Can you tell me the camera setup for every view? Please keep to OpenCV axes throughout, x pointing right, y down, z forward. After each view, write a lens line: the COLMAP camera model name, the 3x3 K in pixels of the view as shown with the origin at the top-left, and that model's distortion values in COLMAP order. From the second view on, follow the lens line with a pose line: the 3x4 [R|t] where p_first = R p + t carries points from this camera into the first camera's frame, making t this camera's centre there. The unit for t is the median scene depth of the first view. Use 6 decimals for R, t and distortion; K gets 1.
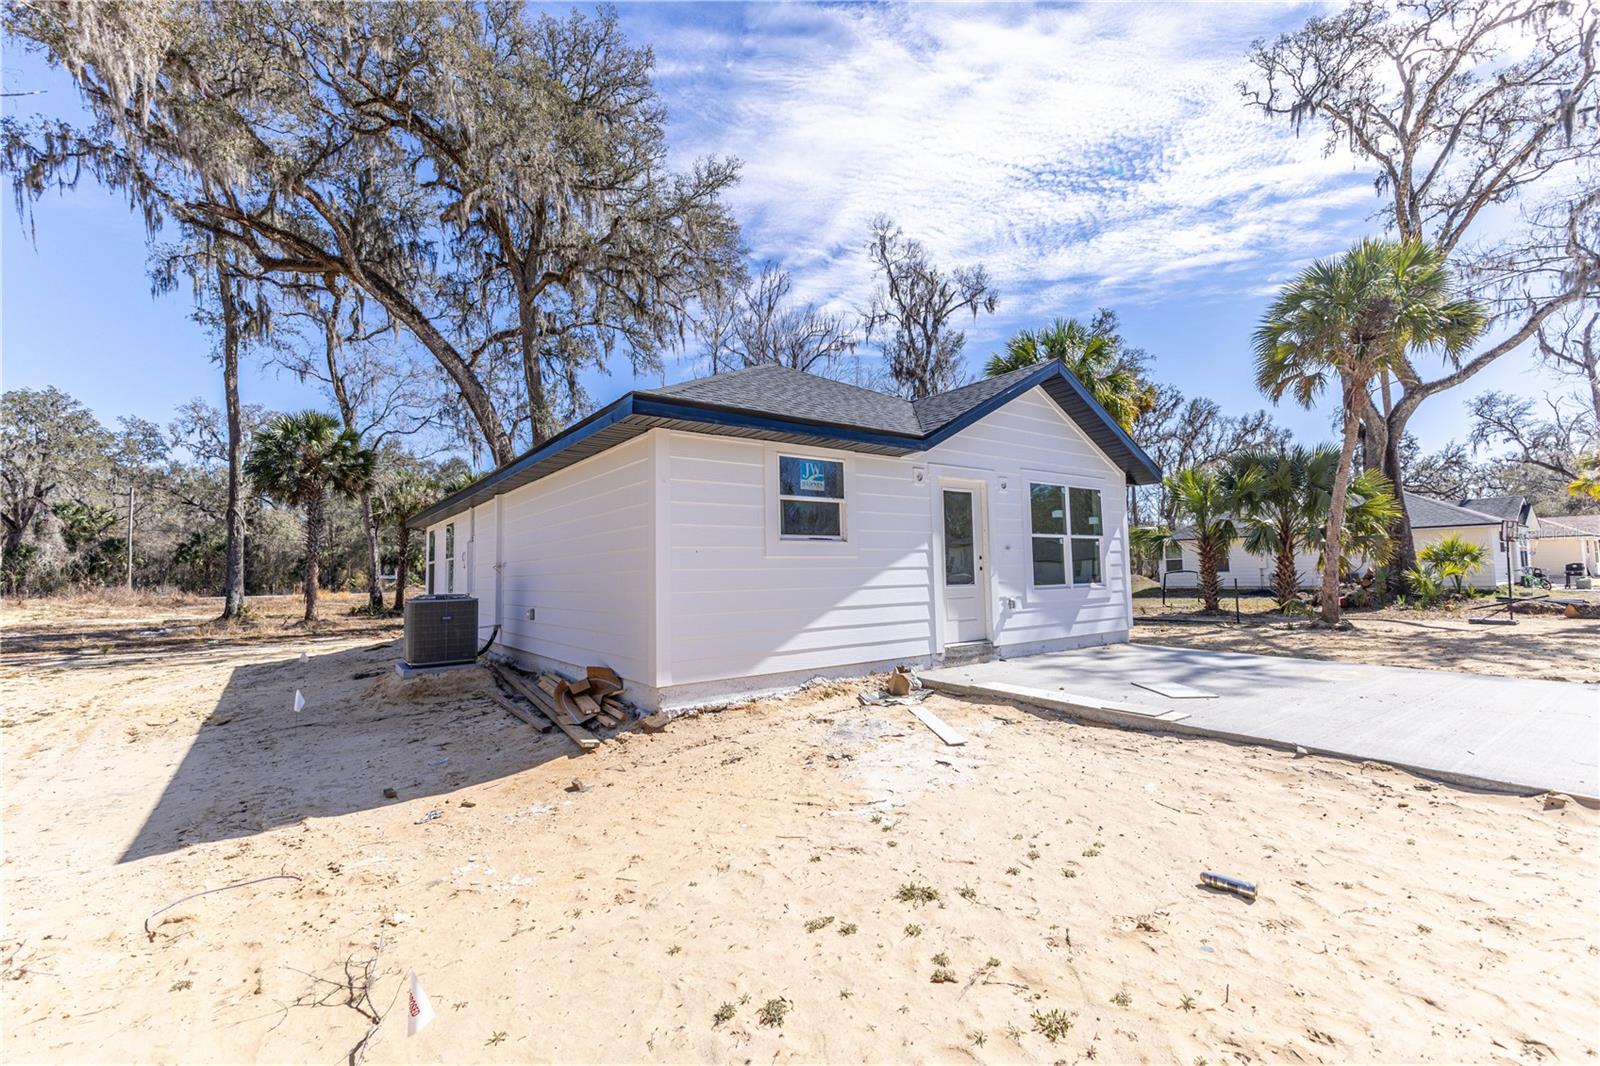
lens RADIAL K [[681.5, 0, 800.0], [0, 681.5, 533.0], [0, 0, 1]] dist [0.024537, -0.011545]
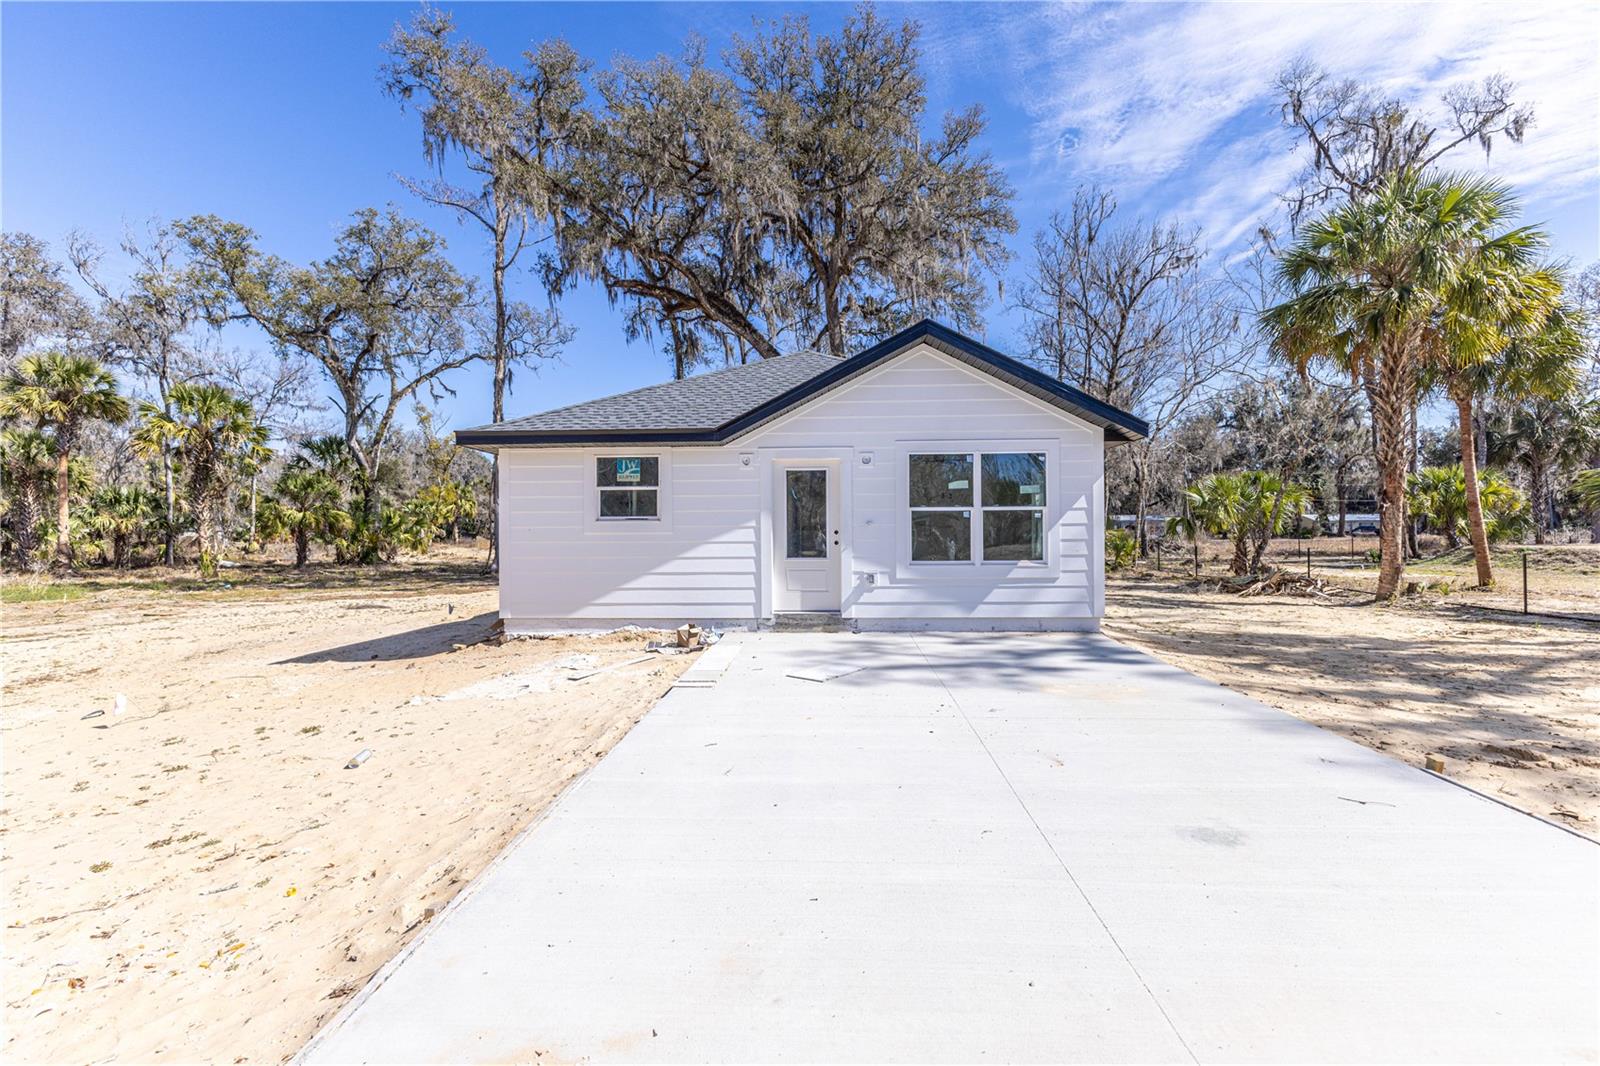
lens RADIAL K [[681.5, 0, 800.0], [0, 681.5, 533.0], [0, 0, 1]] dist [0.024537, -0.011545]
pose [[0.778520, 0.014294, -0.627457, 0.849577], [0.028521, 0.997902, 0.058121, -0.024237], [0.626971, -0.063144, 0.776479, 0.156730]]
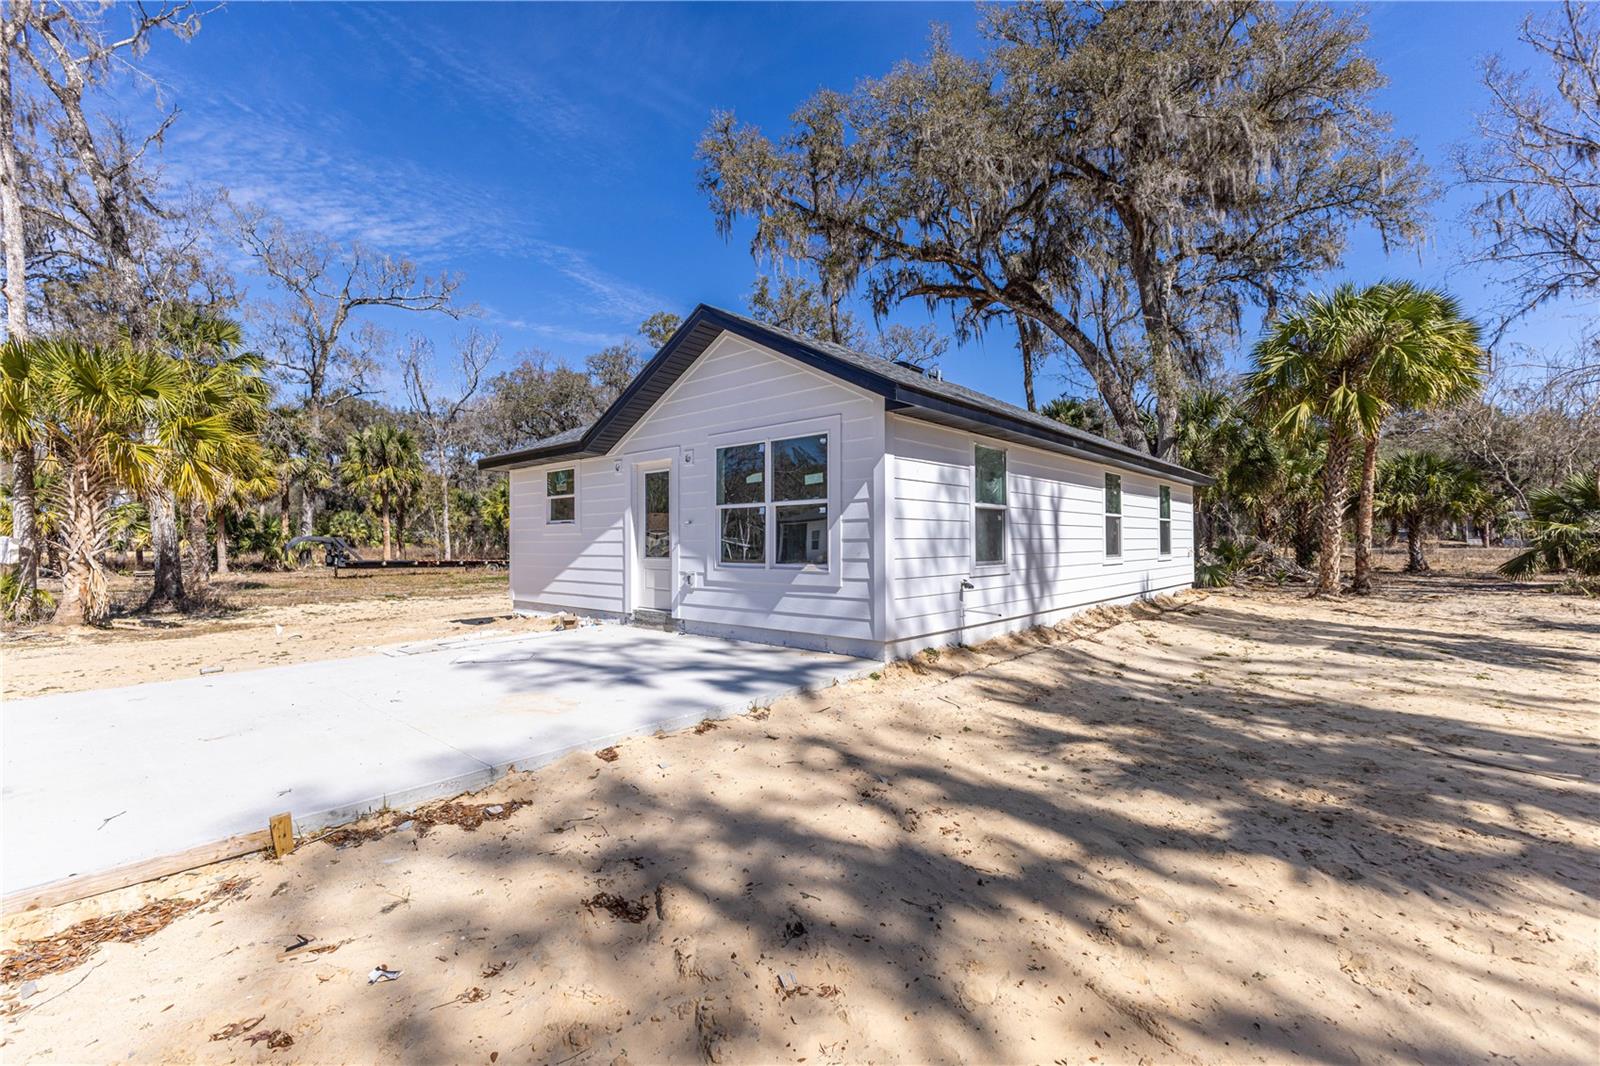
lens RADIAL K [[681.5, 0, 800.0], [0, 681.5, 533.0], [0, 0, 1]] dist [0.024537, -0.011545]
pose [[0.209408, 0.006535, -0.977807, 1.287204], [0.060118, 0.998000, 0.019545, 0.027558], [0.975979, -0.062876, 0.208596, 0.944481]]
